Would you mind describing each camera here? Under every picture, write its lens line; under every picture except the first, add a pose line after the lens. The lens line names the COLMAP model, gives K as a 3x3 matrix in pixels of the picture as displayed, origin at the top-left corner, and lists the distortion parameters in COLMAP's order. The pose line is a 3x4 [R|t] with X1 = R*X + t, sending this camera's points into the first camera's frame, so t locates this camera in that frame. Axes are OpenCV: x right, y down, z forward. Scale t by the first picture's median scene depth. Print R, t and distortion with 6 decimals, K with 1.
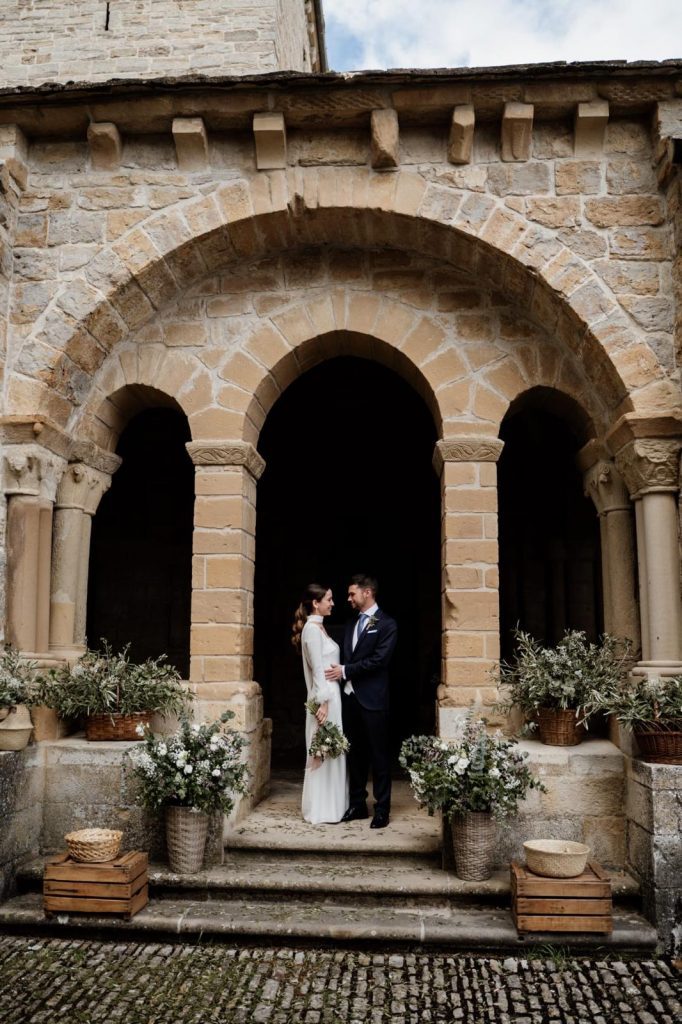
lens RADIAL K [[866.5, 0, 341.0], [0, 866.5, 512.0], [0, 0, 1]] dist [-0.100805, -0.003003]
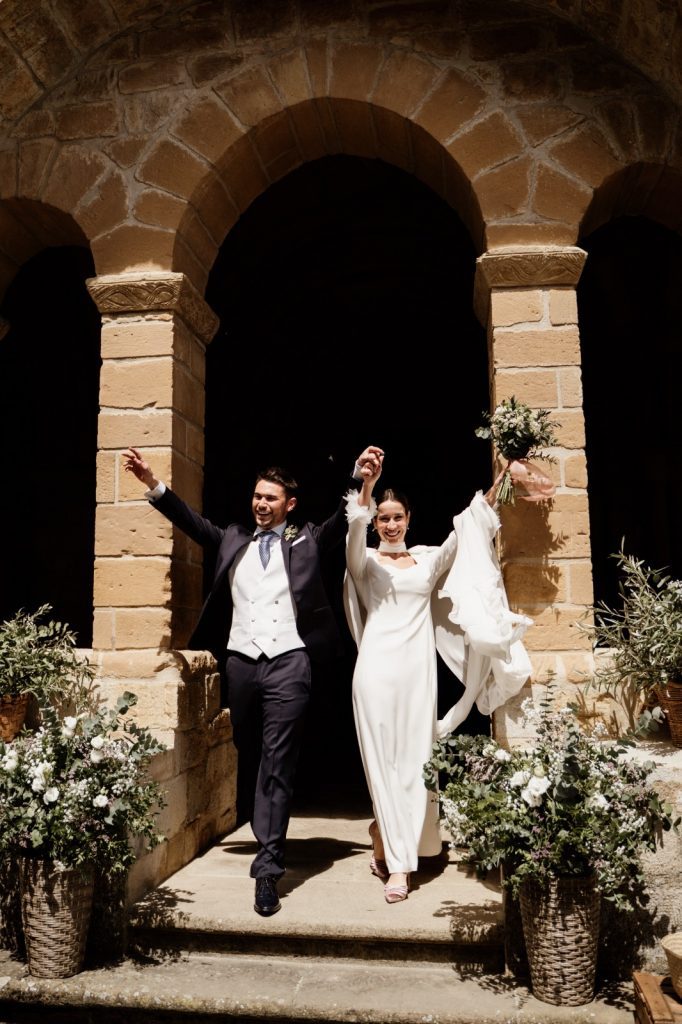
lens RADIAL K [[957.1, 0, 306.4], [0, 957.1, 461.0], [0, 0, 1]] dist [-0.085007, 0.027486]
pose [[0.996122, -0.027668, -0.083518, 0.041810], [0.025742, 0.999379, -0.024058, 0.079566], [0.084131, 0.021815, 0.996216, 0.313757]]
